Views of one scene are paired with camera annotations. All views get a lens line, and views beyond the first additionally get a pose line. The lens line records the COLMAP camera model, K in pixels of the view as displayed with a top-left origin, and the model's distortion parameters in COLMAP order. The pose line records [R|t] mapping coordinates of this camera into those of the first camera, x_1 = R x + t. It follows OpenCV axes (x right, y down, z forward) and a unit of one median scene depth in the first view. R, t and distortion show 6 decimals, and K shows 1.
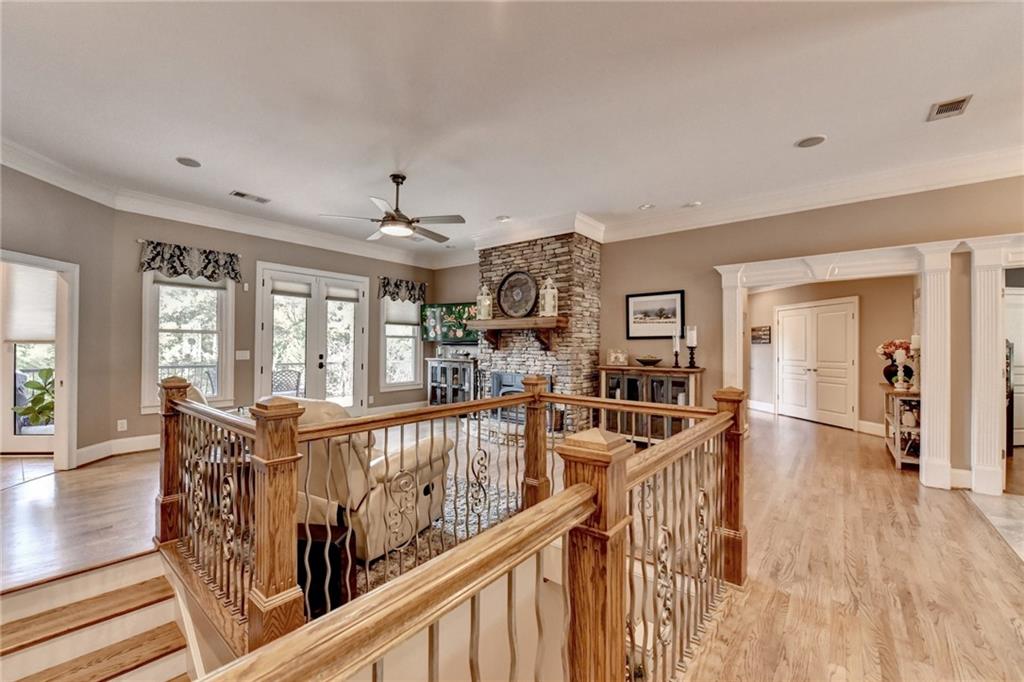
lens RADIAL K [[417.3, 0, 509.2], [0, 417.3, 344.0], [0, 0, 1]] dist [-0.002681, -0.000175]
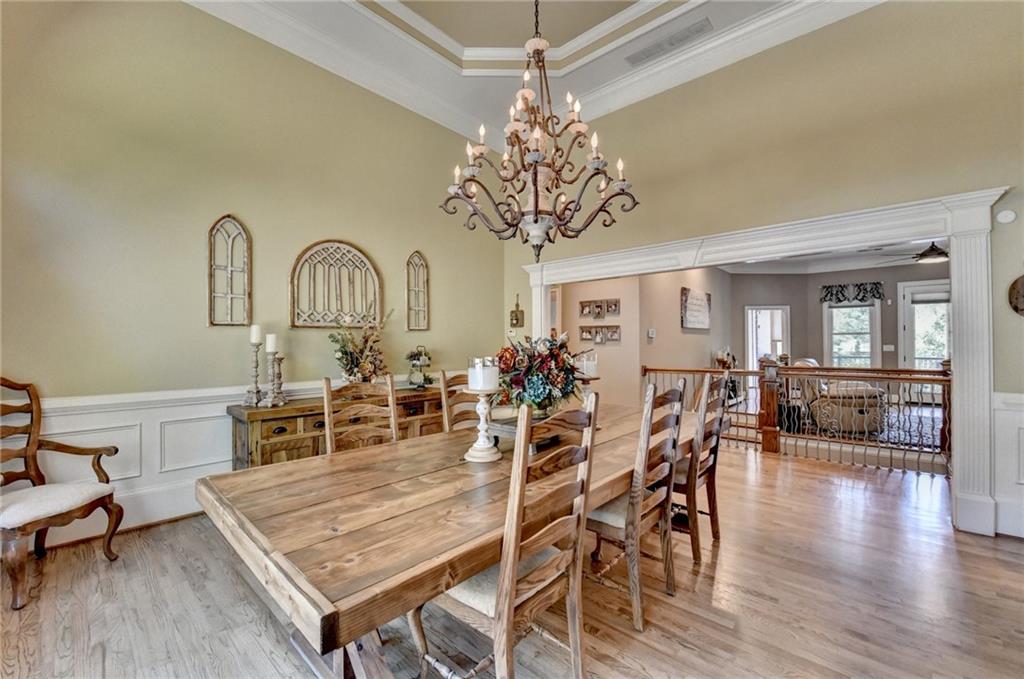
lens RADIAL K [[414.7, 0, 509.6], [0, 414.7, 341.4], [0, 0, 1]] dist [-0.000753, -0.000037]
pose [[-0.052513, -0.009256, -0.998577, 0.959257], [0.013430, 0.999860, -0.009975, -0.000973], [0.998530, -0.013935, -0.052381, -0.283649]]
